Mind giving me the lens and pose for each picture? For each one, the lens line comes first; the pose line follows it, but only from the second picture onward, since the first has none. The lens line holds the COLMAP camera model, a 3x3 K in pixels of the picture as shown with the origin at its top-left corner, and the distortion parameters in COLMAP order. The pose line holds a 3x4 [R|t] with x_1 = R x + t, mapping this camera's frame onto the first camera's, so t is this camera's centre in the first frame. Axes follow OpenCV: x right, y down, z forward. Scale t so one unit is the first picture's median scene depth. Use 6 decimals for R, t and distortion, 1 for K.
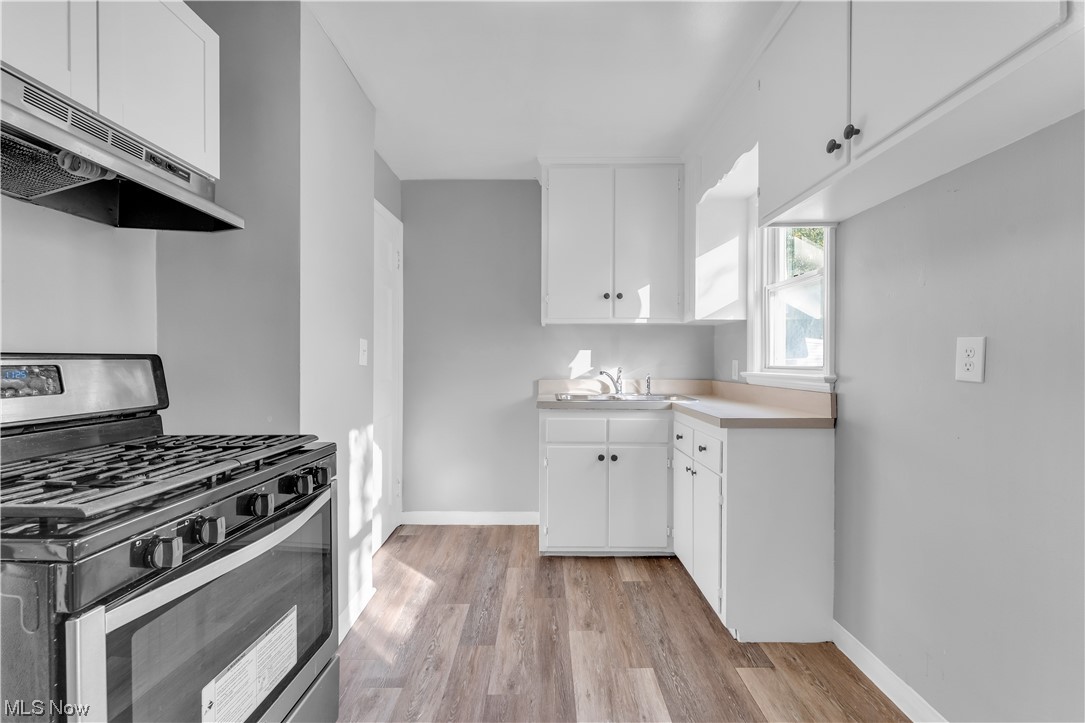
lens RADIAL K [[439.9, 0, 543.5], [0, 439.9, 366.6], [0, 0, 1]] dist [0.001604, -0.000991]
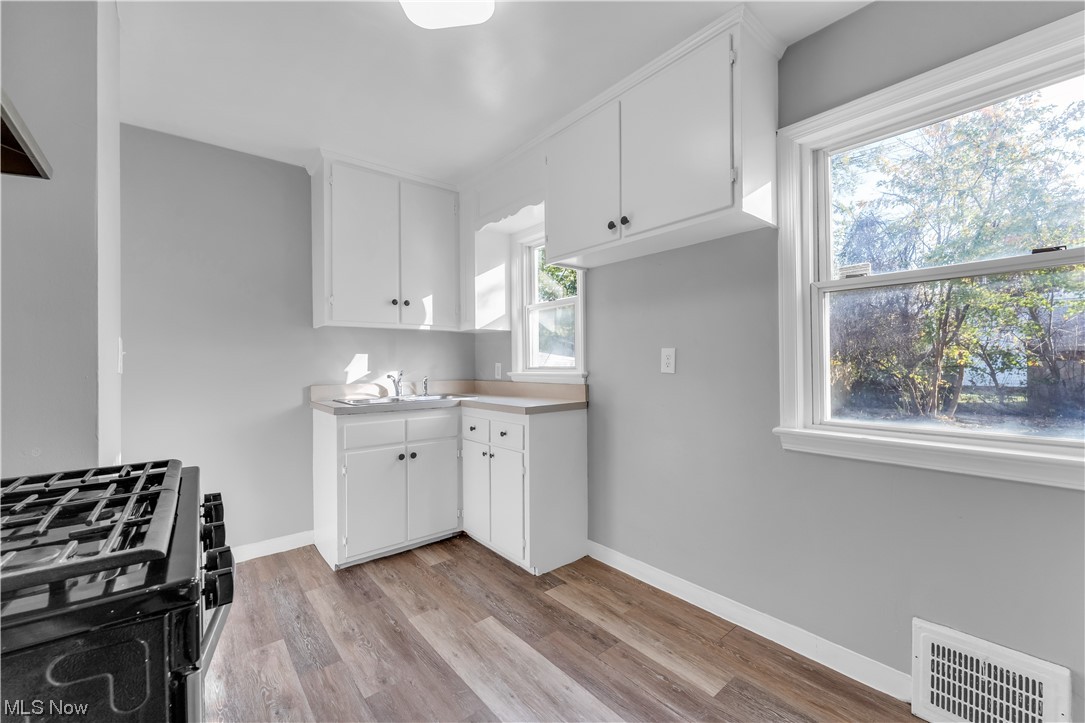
lens RADIAL K [[439.9, 0, 542.6], [0, 439.9, 368.6], [0, 0, 1]] dist [0.001604, -0.000991]
pose [[0.766538, -0.015333, 0.642015, -0.299528], [0.018756, 0.999823, 0.001485, 0.001740], [-0.641924, 0.010903, 0.766690, -0.022161]]
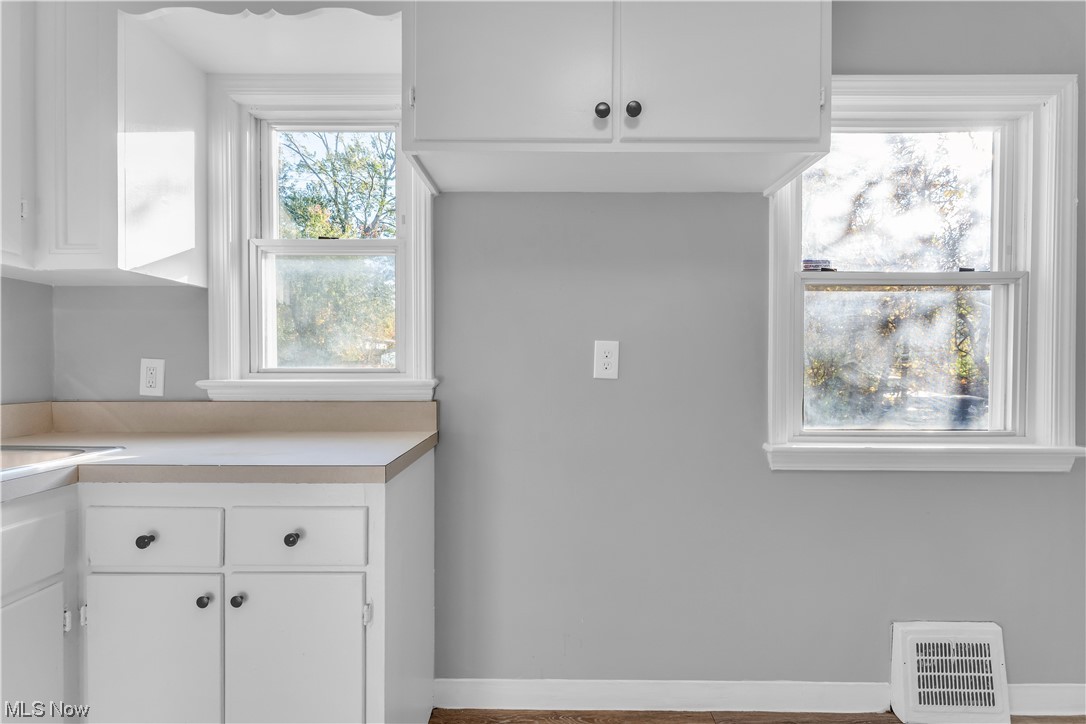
lens RADIAL K [[440.3, 0, 542.0], [0, 440.3, 366.5], [0, 0, 1]] dist [0.001604, -0.000991]
pose [[0.002177, -0.013987, 0.999900, -0.113495], [0.011926, 0.999831, 0.013960, -0.008842], [-0.999927, 0.011894, 0.002343, 0.614272]]
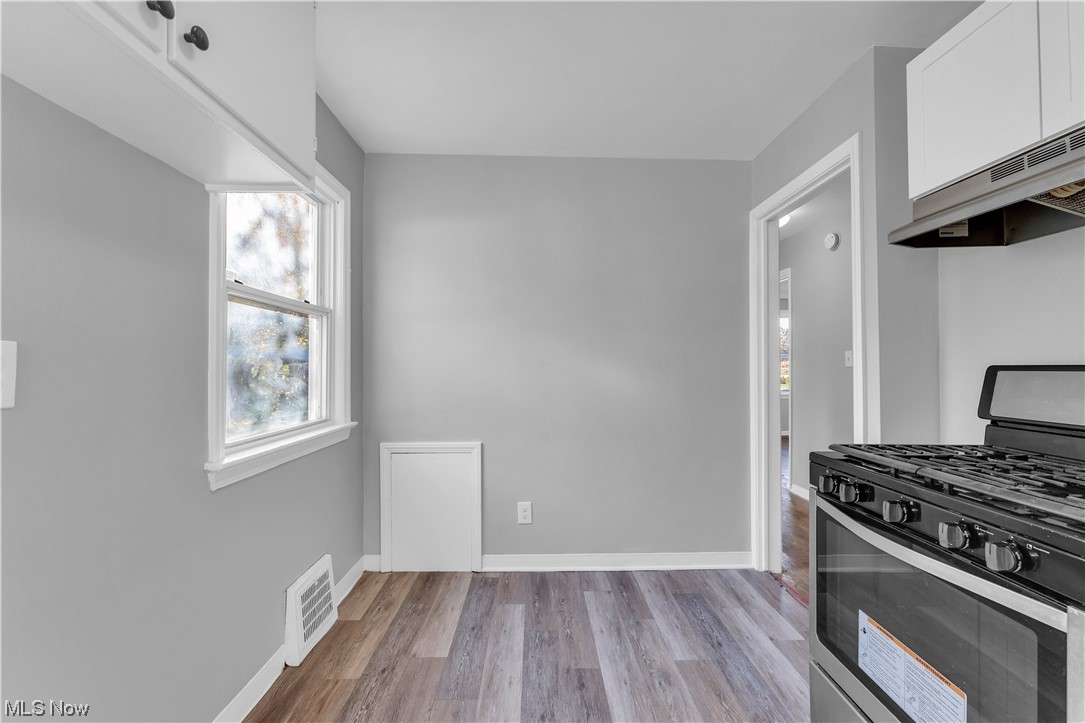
lens RADIAL K [[439.9, 0, 547.5], [0, 439.9, 363.3], [0, 0, 1]] dist [0.001604, -0.000991]
pose [[-0.999412, -0.002169, -0.034205, 0.093195], [-0.002386, 0.999977, 0.006315, -0.019353], [0.034191, 0.006393, -0.999395, 0.875706]]
